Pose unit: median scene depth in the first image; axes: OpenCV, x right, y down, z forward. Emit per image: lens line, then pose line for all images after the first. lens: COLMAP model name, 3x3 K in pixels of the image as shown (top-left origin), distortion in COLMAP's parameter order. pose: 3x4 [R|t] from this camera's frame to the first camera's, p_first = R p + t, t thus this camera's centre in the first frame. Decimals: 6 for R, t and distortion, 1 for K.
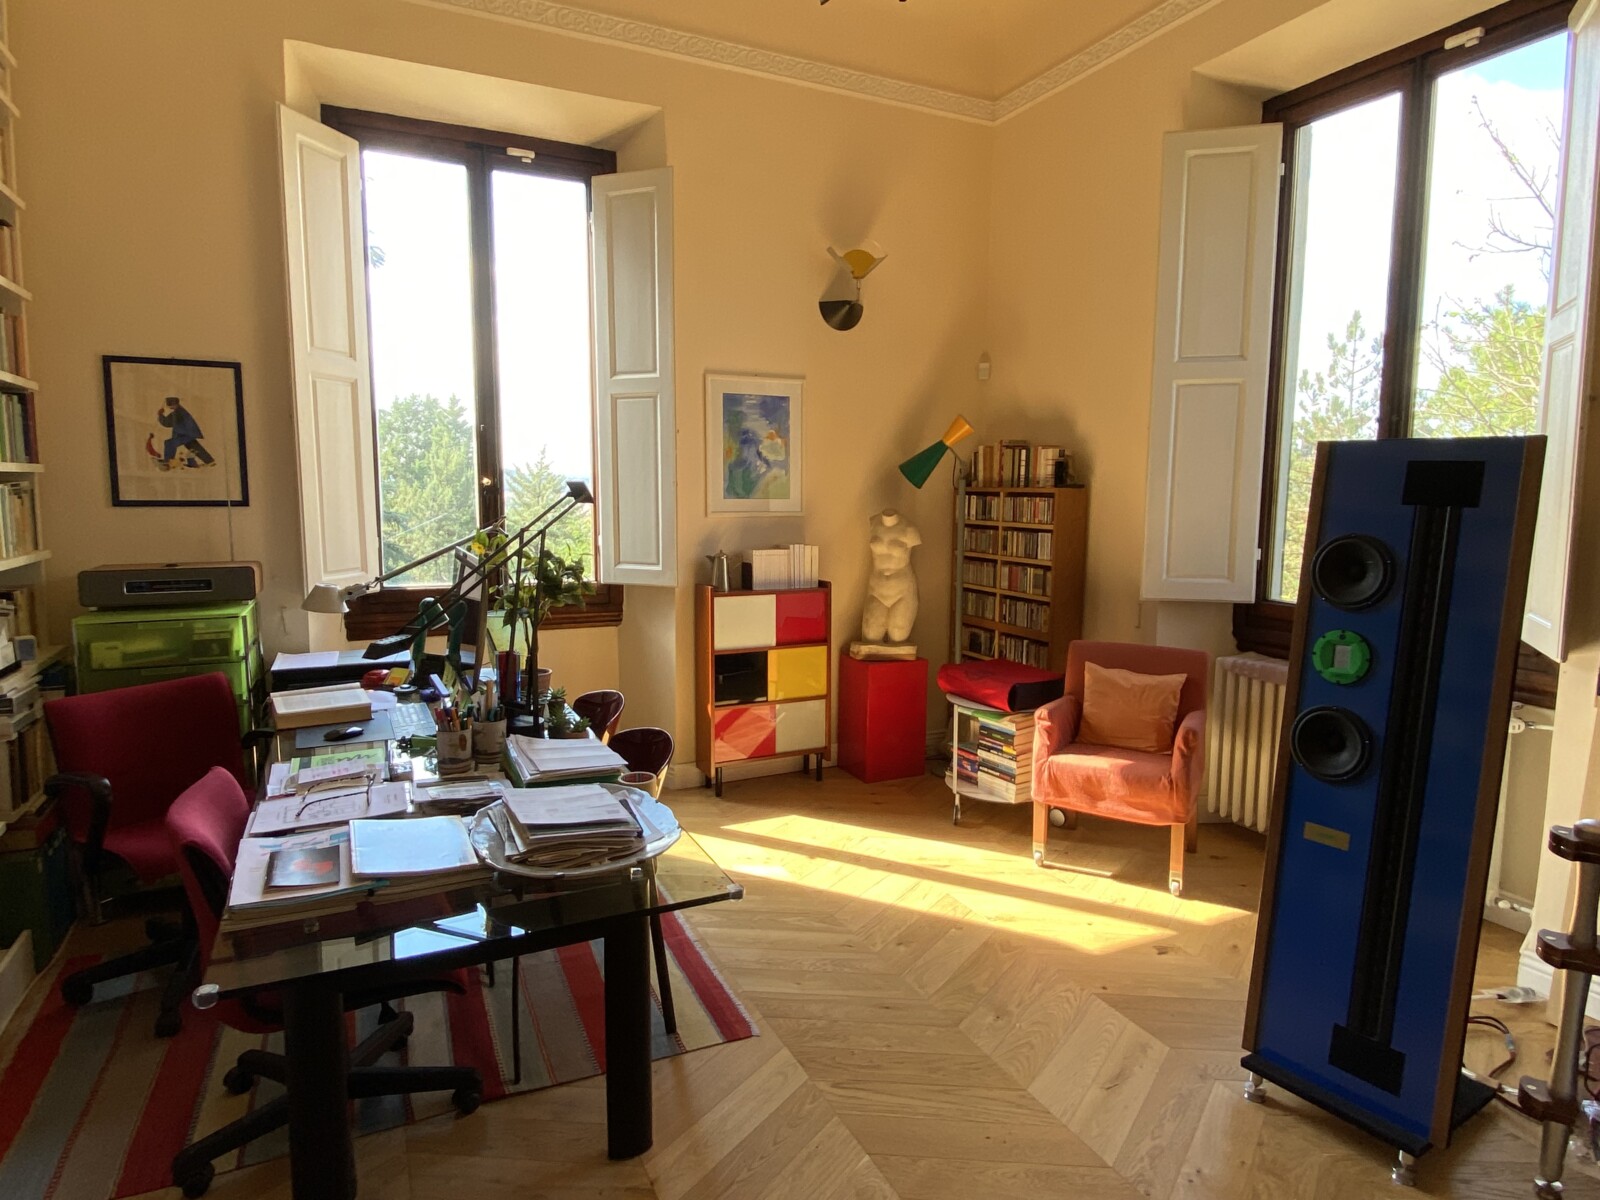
lens RADIAL K [[880.2, 0, 785.7], [0, 880.2, 595.4], [0, 0, 1]] dist [0.006539, -0.019609]
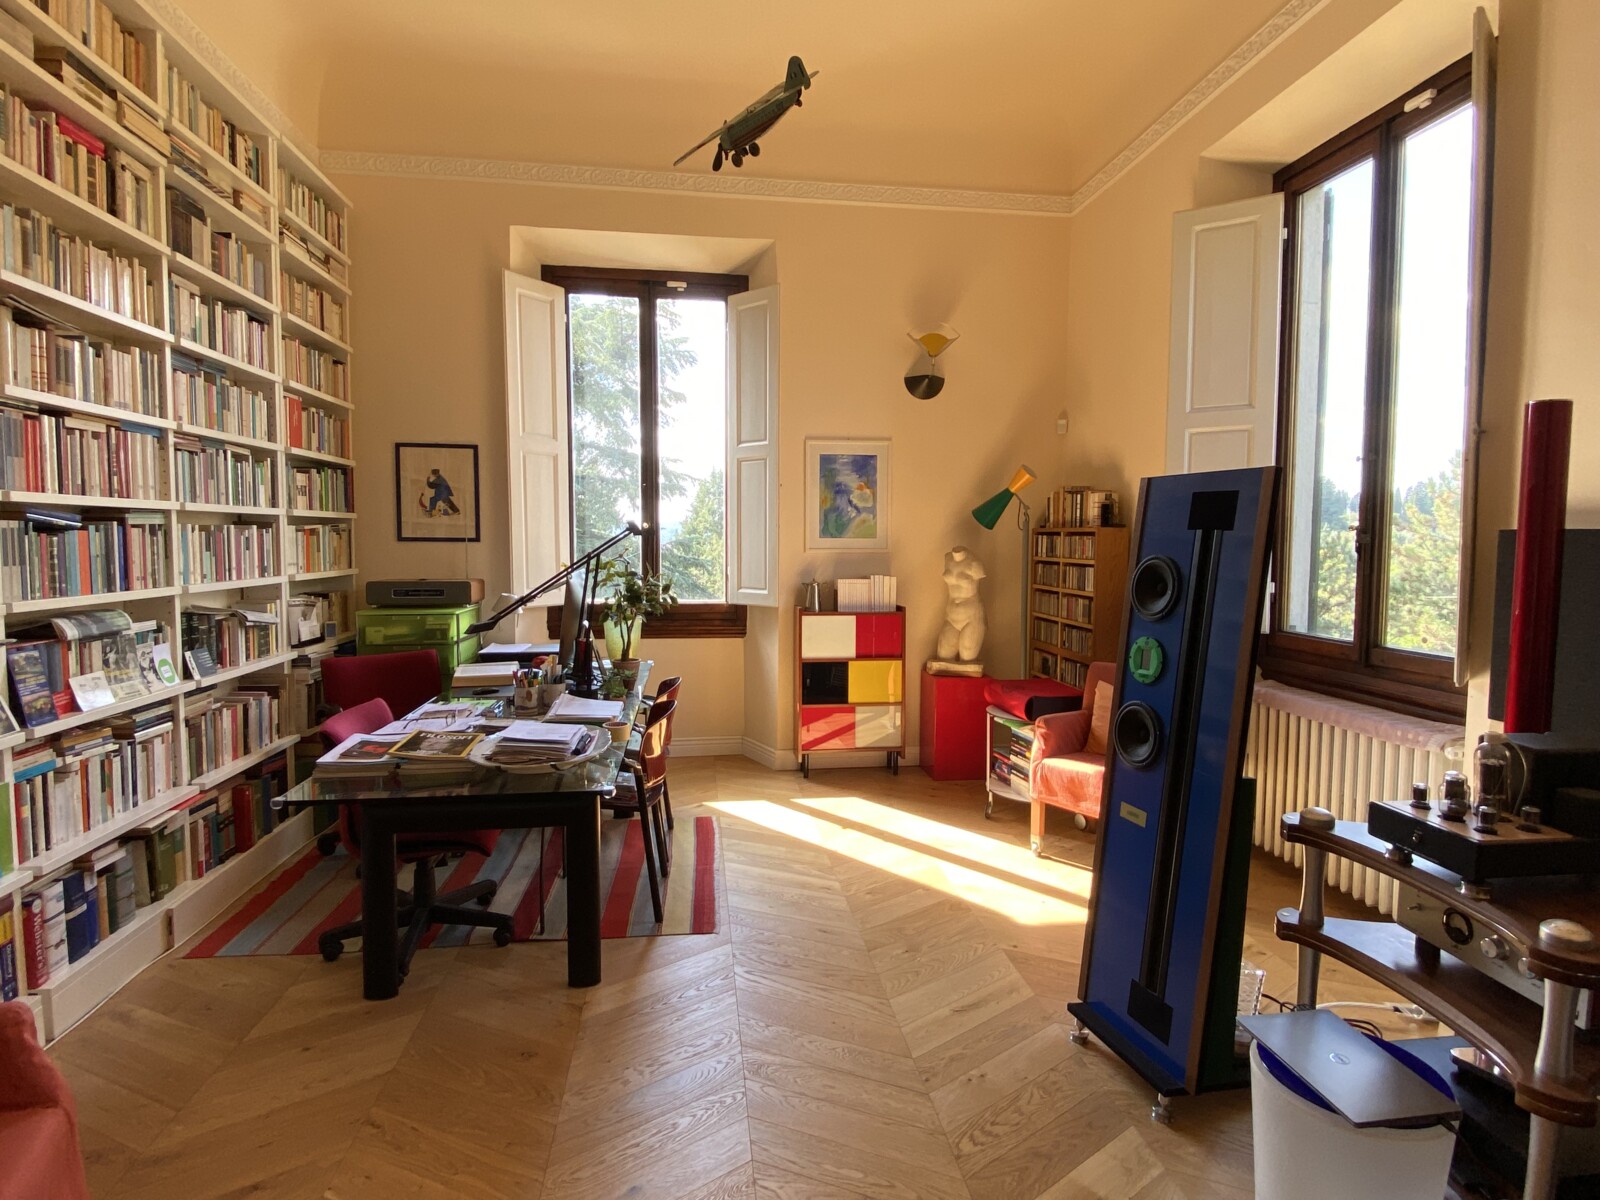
lens RADIAL K [[792.5, 0, 791.8], [0, 792.5, 586.8], [0, 0, 1]] dist [0.012776, -0.023314]
pose [[0.951783, 0.017337, -0.306282, 0.268866], [-0.035974, 0.997821, -0.055309, 0.025651], [0.304656, 0.063661, 0.950333, -0.083643]]
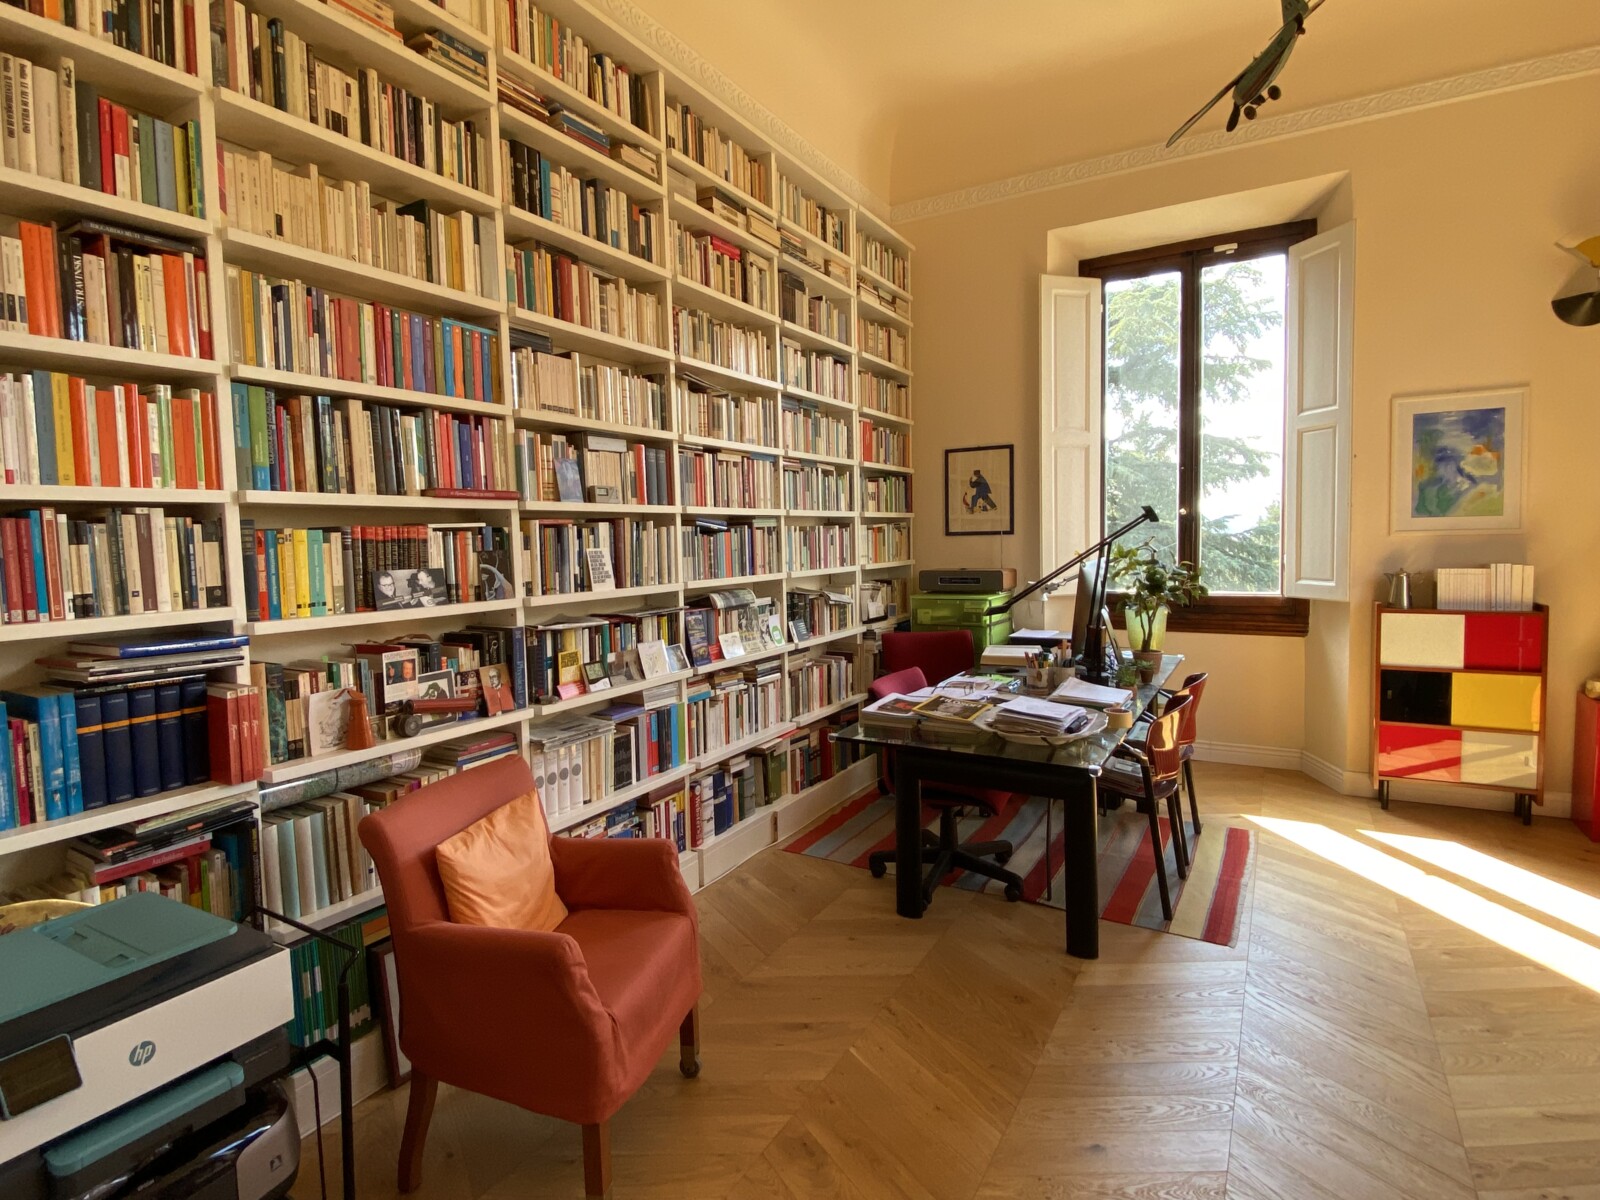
lens RADIAL K [[792.5, 0, 813.2], [0, 792.5, 591.8], [0, 0, 1]] dist [0.012776, -0.023314]
pose [[0.567720, 0.034552, -0.822496, 0.329604], [-0.069518, 0.997562, -0.006078, 0.032056], [0.820281, 0.060628, 0.568738, -0.087406]]
